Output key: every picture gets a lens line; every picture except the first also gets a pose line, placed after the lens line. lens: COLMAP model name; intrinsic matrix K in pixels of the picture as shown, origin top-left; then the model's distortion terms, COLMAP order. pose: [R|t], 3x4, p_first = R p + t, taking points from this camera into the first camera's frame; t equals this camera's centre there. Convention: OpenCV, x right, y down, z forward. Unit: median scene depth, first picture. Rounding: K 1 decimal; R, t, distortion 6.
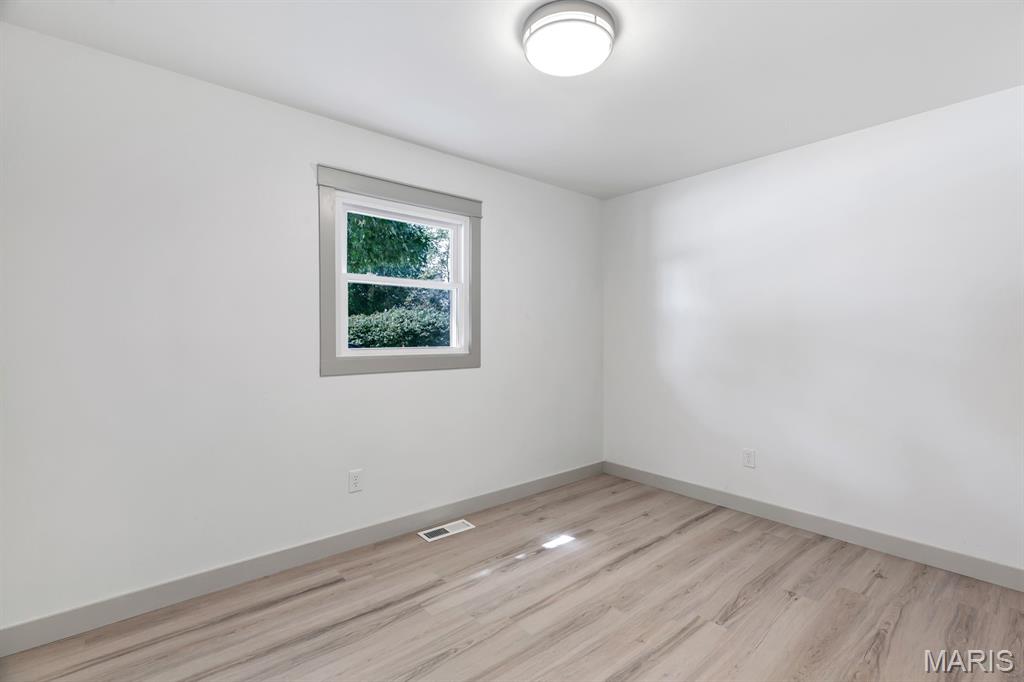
lens RADIAL K [[462.7, 0, 519.4], [0, 462.7, 339.9], [0, 0, 1]] dist [0.008574, 0.000111]
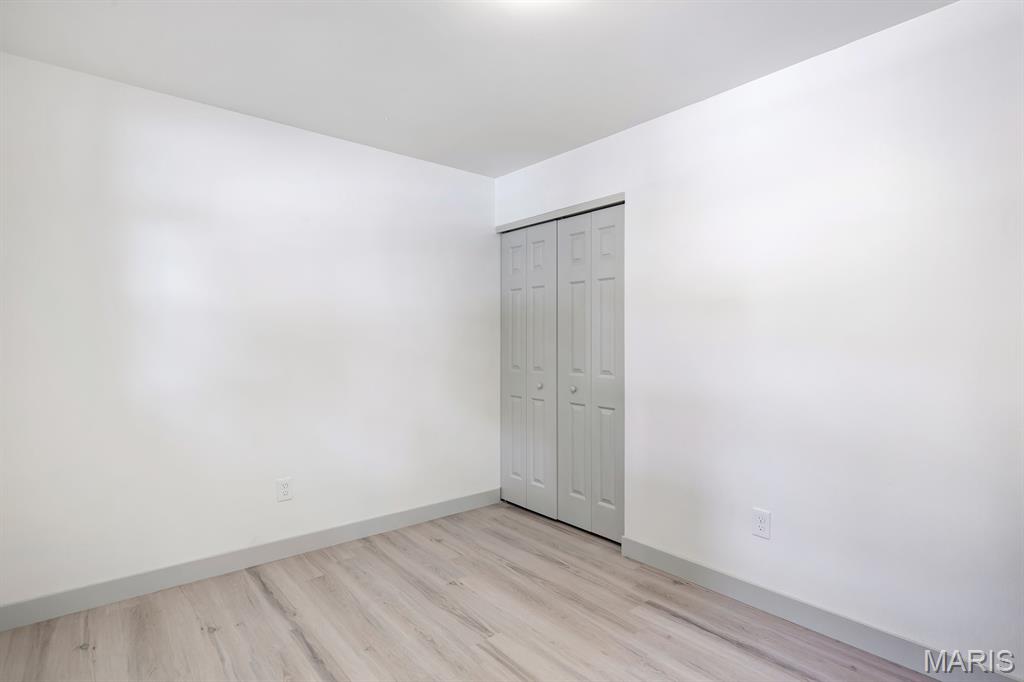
lens RADIAL K [[511.1, 0, 511.9], [0, 511.1, 338.8], [0, 0, 1]] dist [-0.000306, 0.000584]
pose [[0.015697, -0.001716, 0.999875, -0.489683], [0.005874, 0.999981, 0.001624, -0.018029], [-0.999860, 0.005847, 0.015706, 0.691642]]
